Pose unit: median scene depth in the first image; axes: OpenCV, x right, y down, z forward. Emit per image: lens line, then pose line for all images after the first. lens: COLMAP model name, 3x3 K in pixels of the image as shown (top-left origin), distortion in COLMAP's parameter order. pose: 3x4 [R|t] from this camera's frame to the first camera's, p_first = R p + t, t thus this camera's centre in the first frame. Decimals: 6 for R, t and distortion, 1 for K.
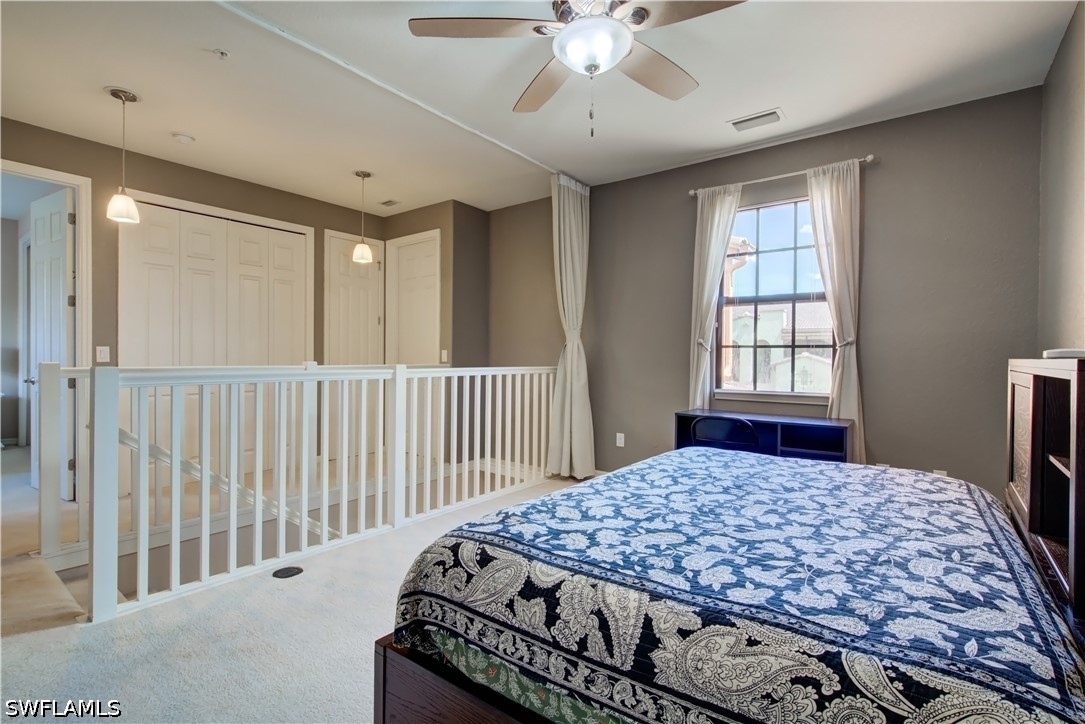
lens RADIAL K [[505.5, 0, 543.2], [0, 505.5, 360.7], [0, 0, 1]] dist [0.002341, -0.001602]
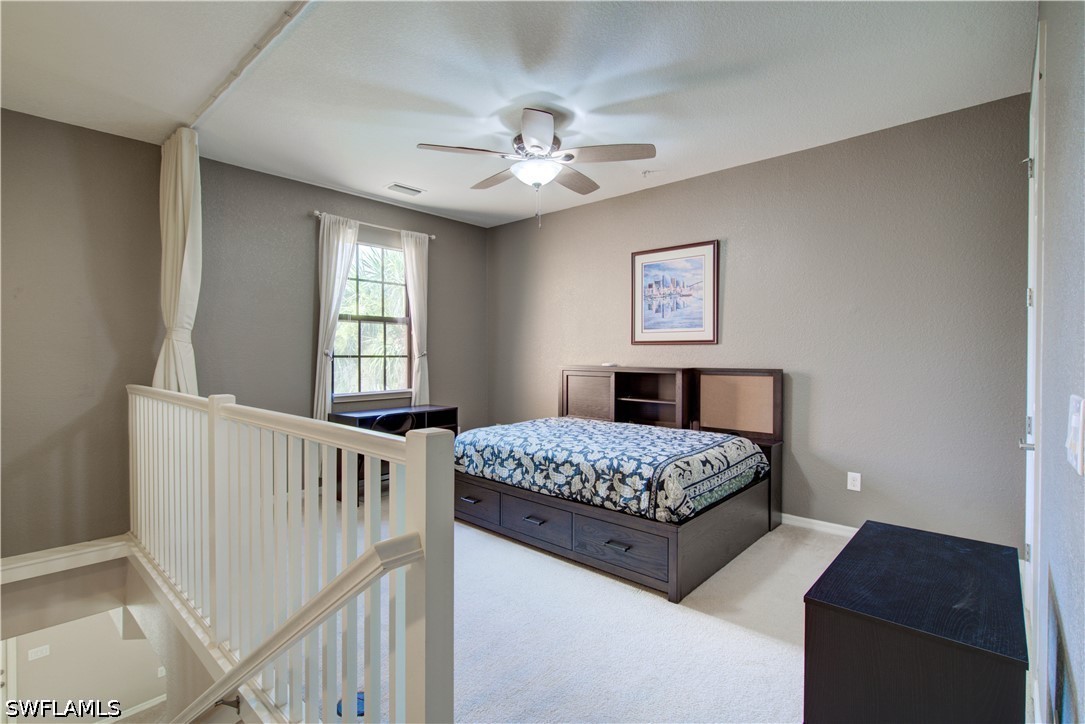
lens RADIAL K [[505.5, 0, 542.3], [0, 505.5, 360.5], [0, 0, 1]] dist [0.002341, -0.001602]
pose [[0.086068, -0.015115, 0.996175, -0.799276], [0.005367, 0.999877, 0.014707, -0.036035], [-0.996275, 0.004081, 0.086138, 0.475016]]
